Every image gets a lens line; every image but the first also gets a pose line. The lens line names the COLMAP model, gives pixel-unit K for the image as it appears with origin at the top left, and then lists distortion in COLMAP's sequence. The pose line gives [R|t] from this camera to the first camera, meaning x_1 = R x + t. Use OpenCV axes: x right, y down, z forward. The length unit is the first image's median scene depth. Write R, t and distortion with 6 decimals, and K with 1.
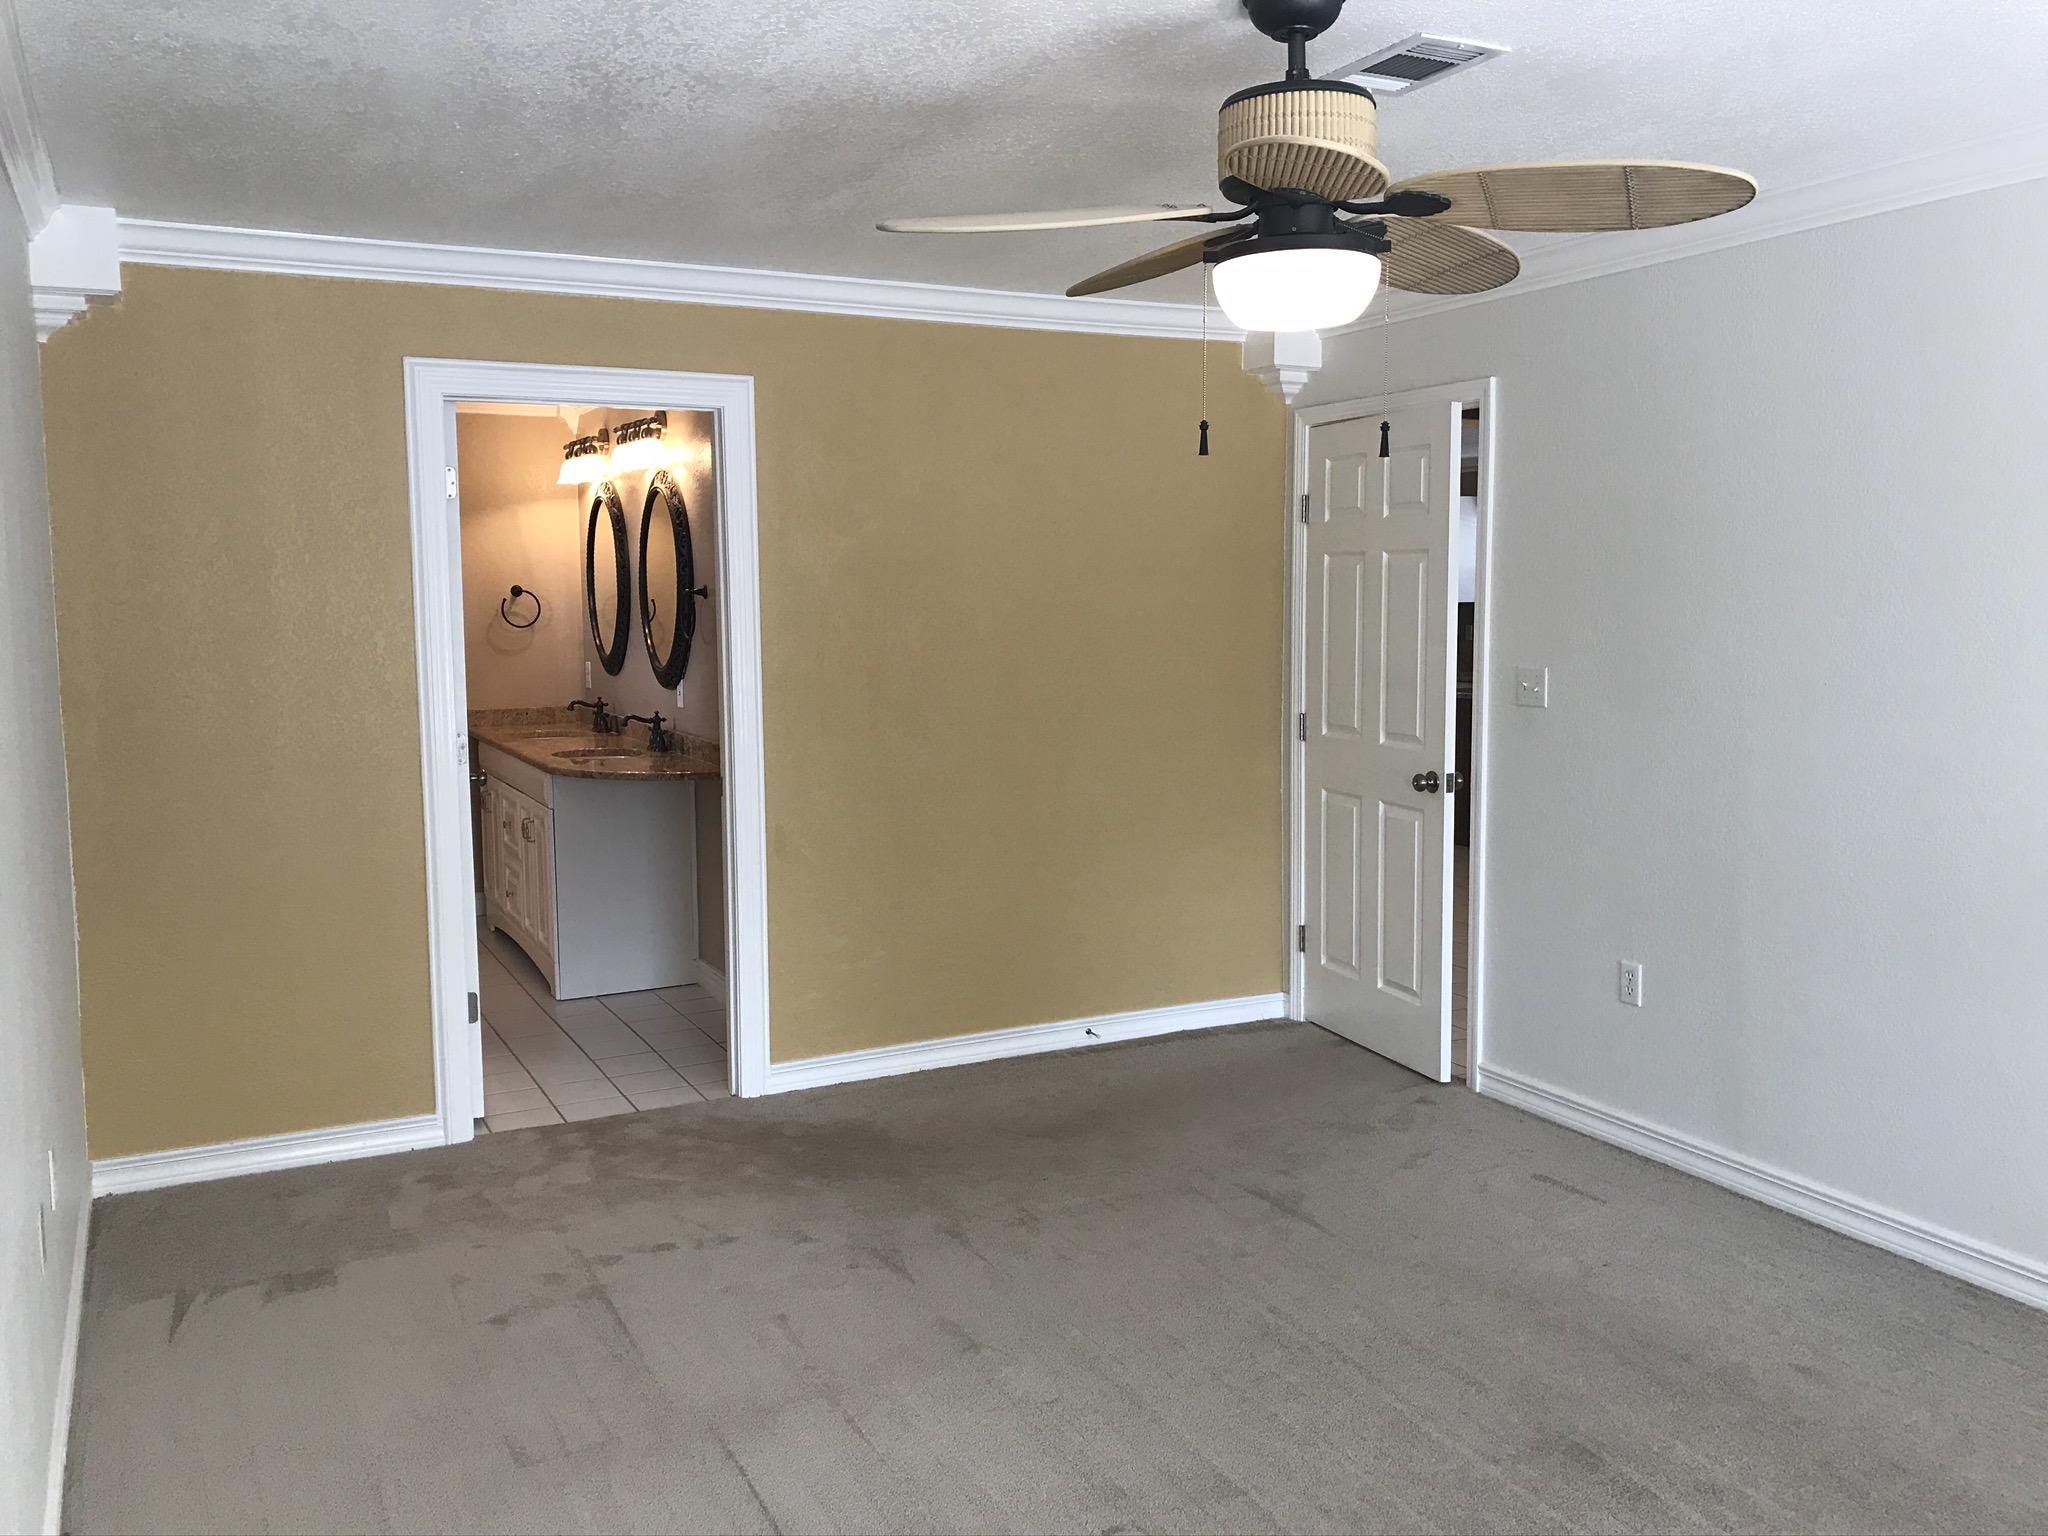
lens RADIAL K [[1674.1, 0, 1028.6], [0, 1674.1, 759.7], [0, 0, 1]] dist [0.026966, -0.019106]
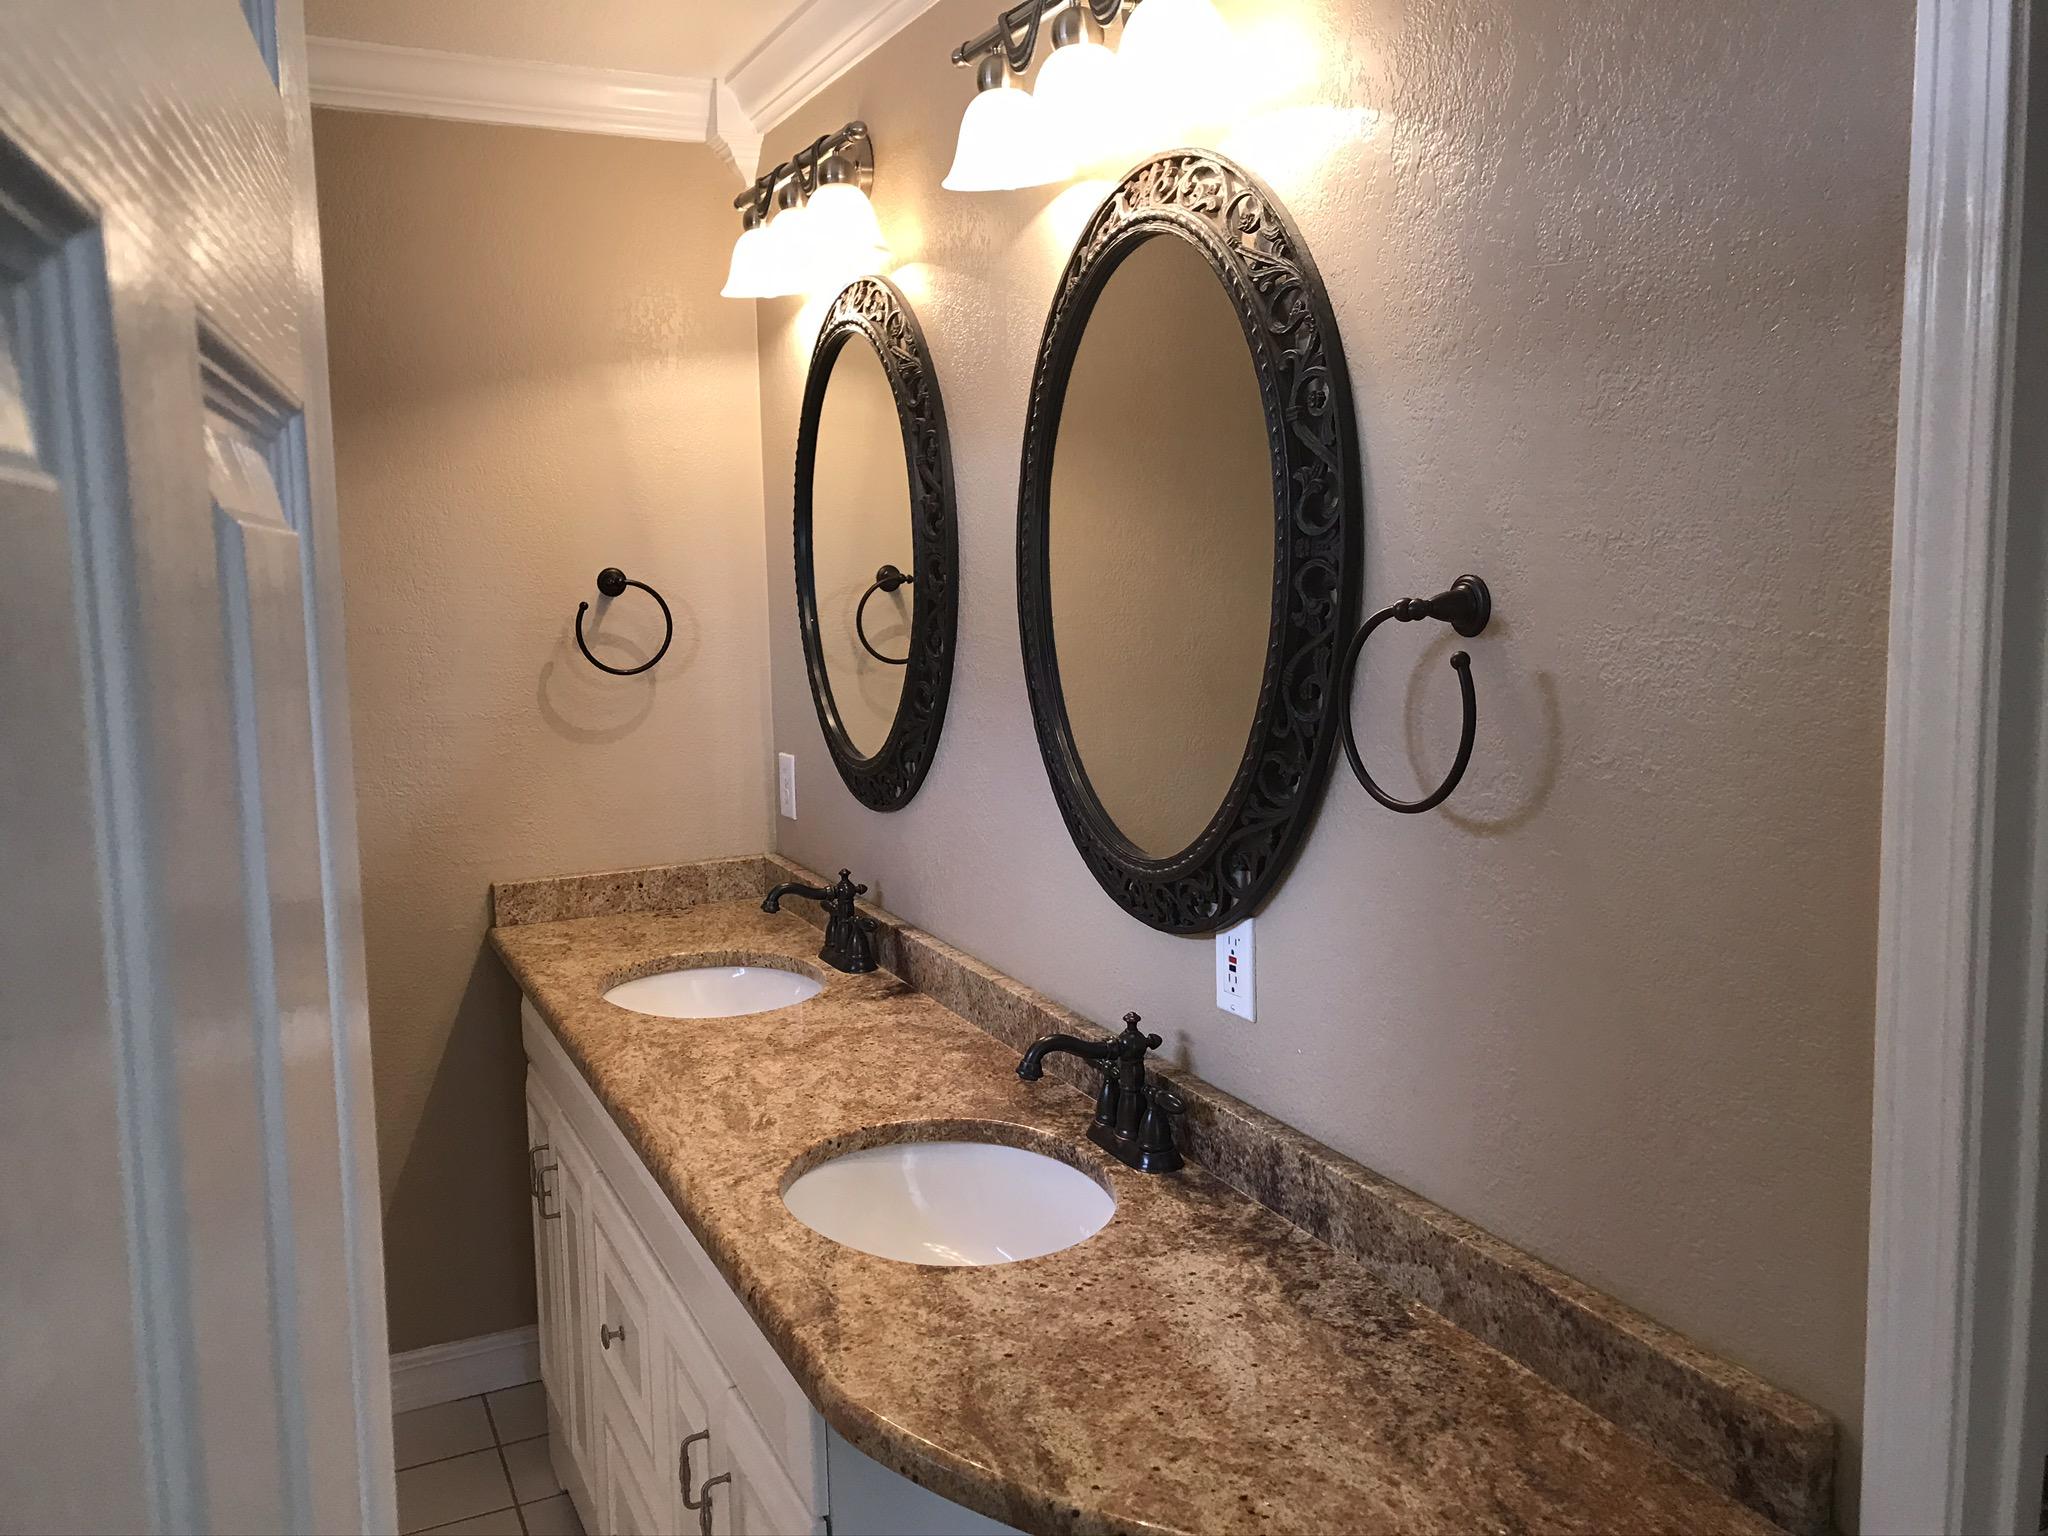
lens RADIAL K [[1674.1, 0, 1020.7], [0, 1674.1, 770.9], [0, 0, 1]] dist [0.026966, -0.019106]
pose [[0.999377, -0.008736, -0.034196, -0.202182], [0.009729, 0.999532, 0.028985, -0.069400], [0.033926, -0.029300, 0.998995, 0.625106]]
